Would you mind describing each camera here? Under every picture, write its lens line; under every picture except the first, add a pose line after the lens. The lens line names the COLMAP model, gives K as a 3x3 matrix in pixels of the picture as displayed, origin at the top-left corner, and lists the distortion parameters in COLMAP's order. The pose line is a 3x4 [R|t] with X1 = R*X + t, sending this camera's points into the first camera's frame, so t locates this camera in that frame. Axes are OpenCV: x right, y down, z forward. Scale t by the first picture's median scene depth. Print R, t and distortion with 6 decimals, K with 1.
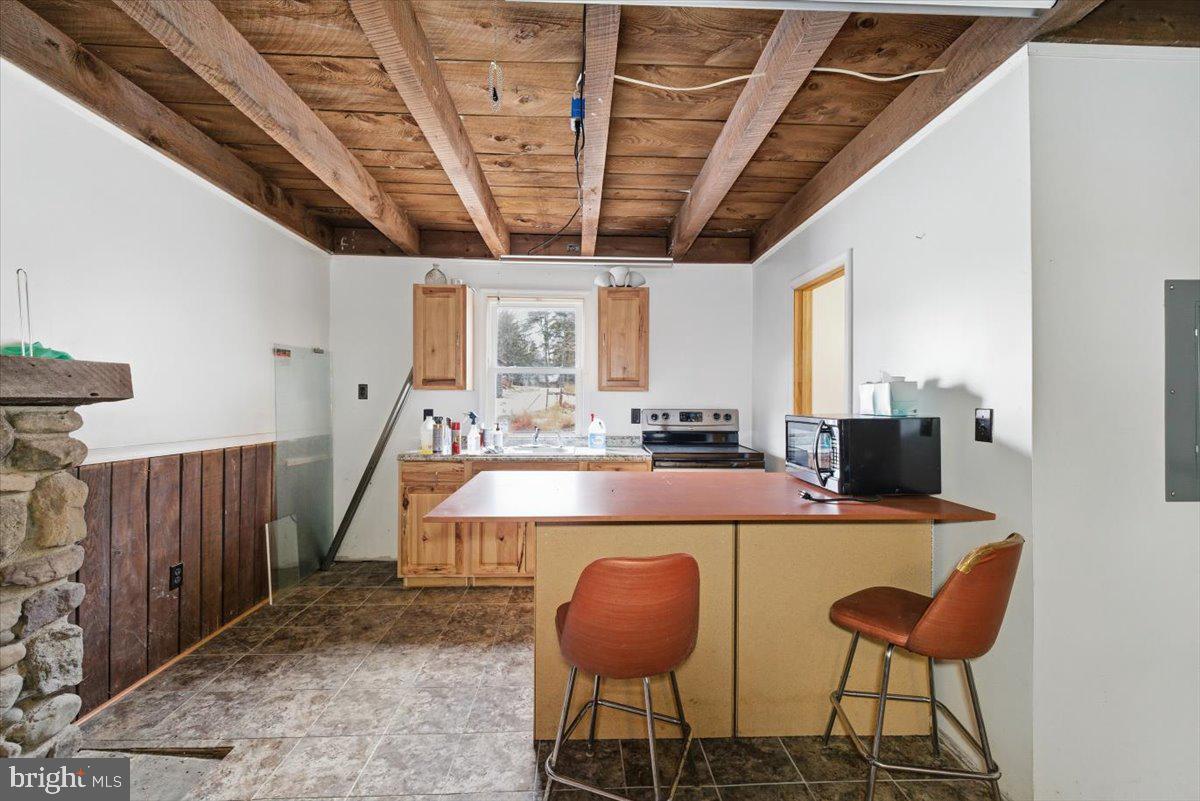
lens RADIAL K [[500.5, 0, 597.9], [0, 500.5, 398.3], [0, 0, 1]] dist [0.004612, 0.000273]
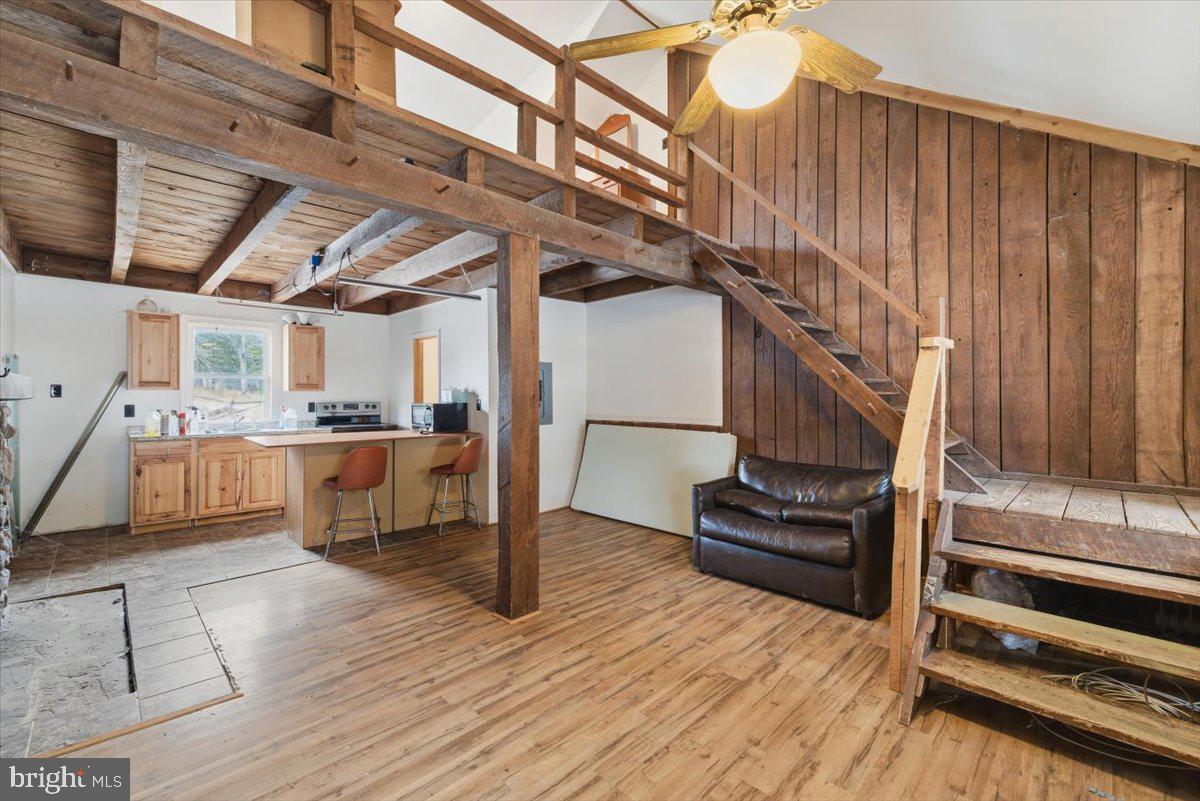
lens RADIAL K [[500.5, 0, 596.6], [0, 500.5, 395.3], [0, 0, 1]] dist [0.004612, 0.000273]
pose [[0.739126, -0.003441, 0.673559, -0.350864], [0.000134, 0.999988, 0.004962, -0.009303], [-0.673568, -0.003577, 0.739117, -0.813298]]
